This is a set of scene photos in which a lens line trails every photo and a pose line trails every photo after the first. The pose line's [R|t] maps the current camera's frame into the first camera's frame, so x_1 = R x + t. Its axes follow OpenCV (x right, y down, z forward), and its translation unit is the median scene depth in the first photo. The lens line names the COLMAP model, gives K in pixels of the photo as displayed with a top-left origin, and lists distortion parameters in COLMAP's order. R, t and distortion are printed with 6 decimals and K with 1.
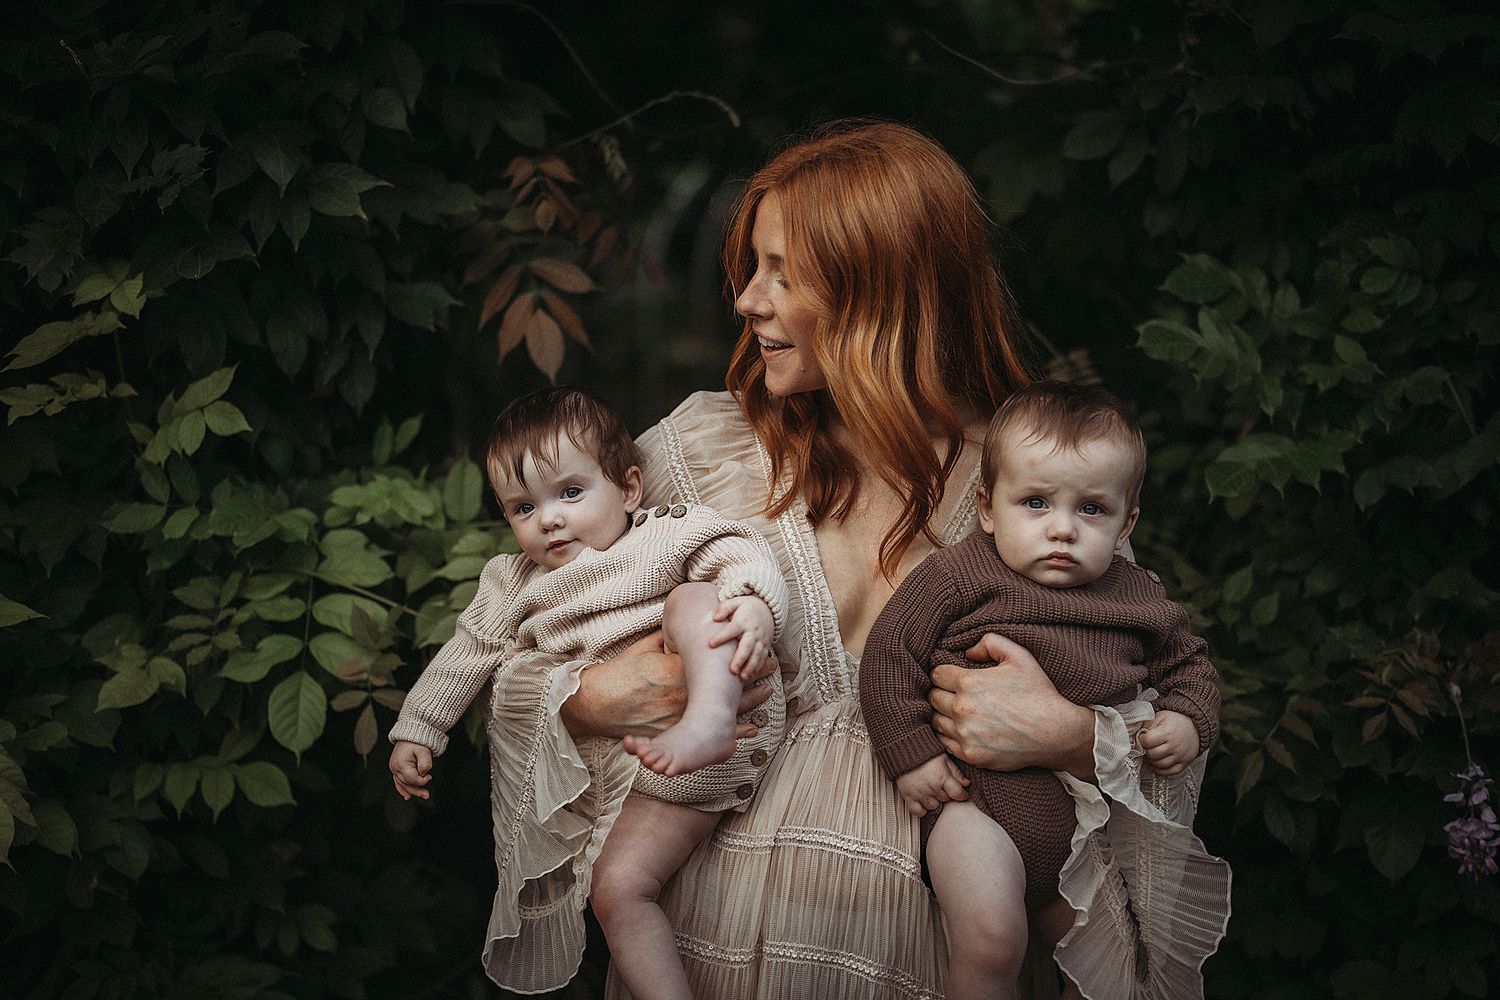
lens RADIAL K [[1990.7, 0, 750.0], [0, 1990.7, 500.0], [0, 0, 1]] dist [0.059345, 0.020376]
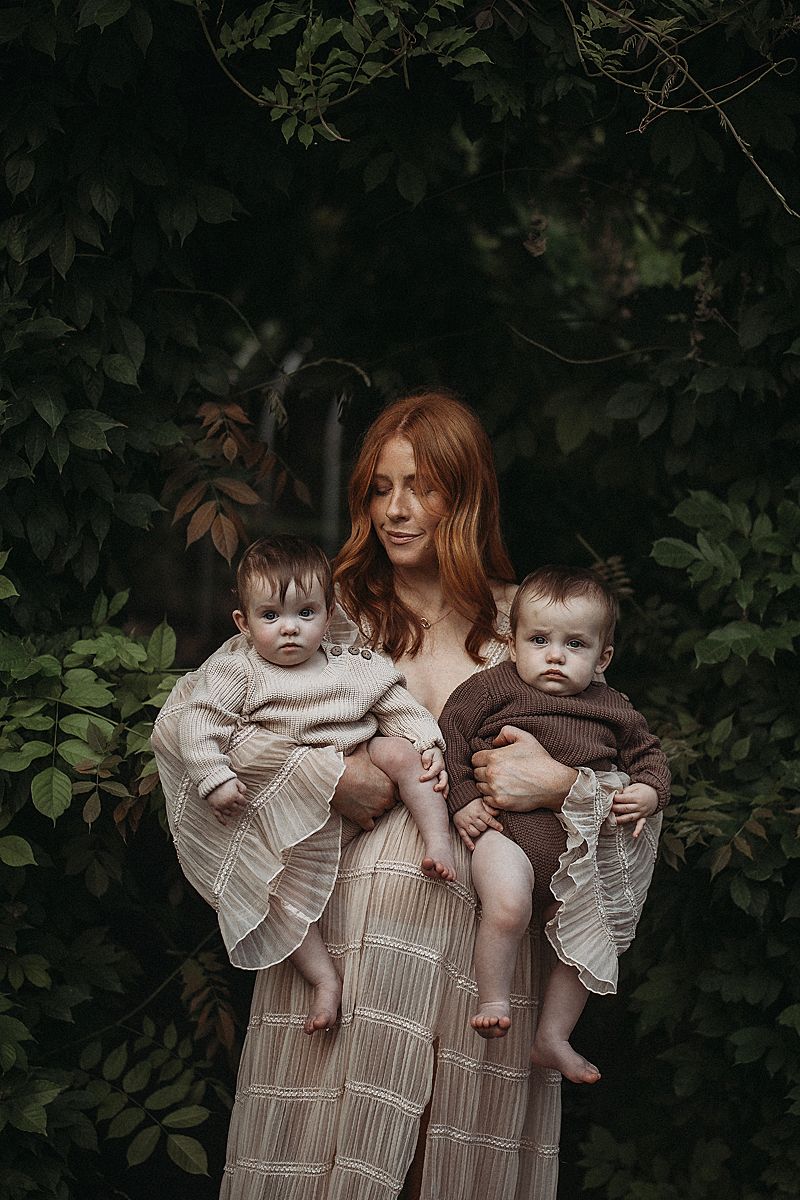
lens RADIAL K [[1818.7, 0, 413.5], [0, 1818.7, 607.2], [0, 0, 1]] dist [-0.002946, 0.150487]
pose [[0.999138, 0.031340, 0.027227, -0.006450], [-0.030113, 0.998561, -0.044376, 0.020425], [-0.028579, 0.043518, 0.998644, -0.267053]]
